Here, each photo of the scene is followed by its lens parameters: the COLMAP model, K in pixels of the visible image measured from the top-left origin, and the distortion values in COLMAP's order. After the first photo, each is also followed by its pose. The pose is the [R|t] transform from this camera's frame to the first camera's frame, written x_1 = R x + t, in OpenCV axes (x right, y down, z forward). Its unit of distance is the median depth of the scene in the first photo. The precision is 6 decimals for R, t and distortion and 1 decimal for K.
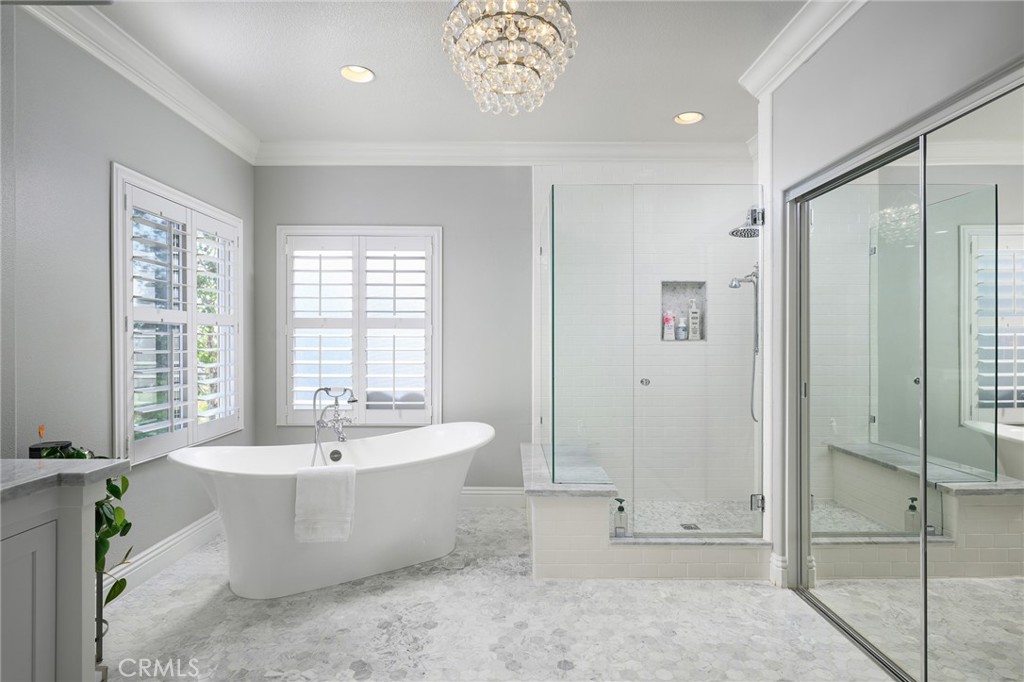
lens RADIAL K [[532.7, 0, 512.5], [0, 532.7, 343.2], [0, 0, 1]] dist [0.007126, -0.001396]
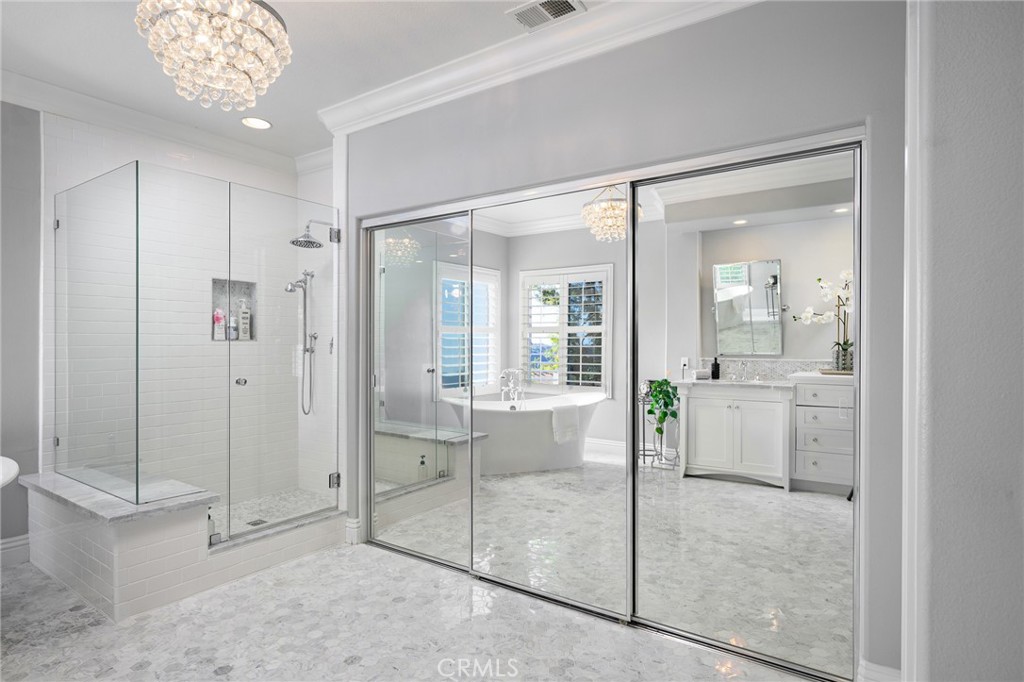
lens RADIAL K [[558.9, 0, 512.7], [0, 558.9, 340.6], [0, 0, 1]] dist [0.003052, 0.001069]
pose [[0.576449, 0.005300, 0.817116, -0.318591], [-0.001881, 0.999985, -0.005160, -0.000822], [-0.817131, 0.001437, 0.576451, -0.024011]]
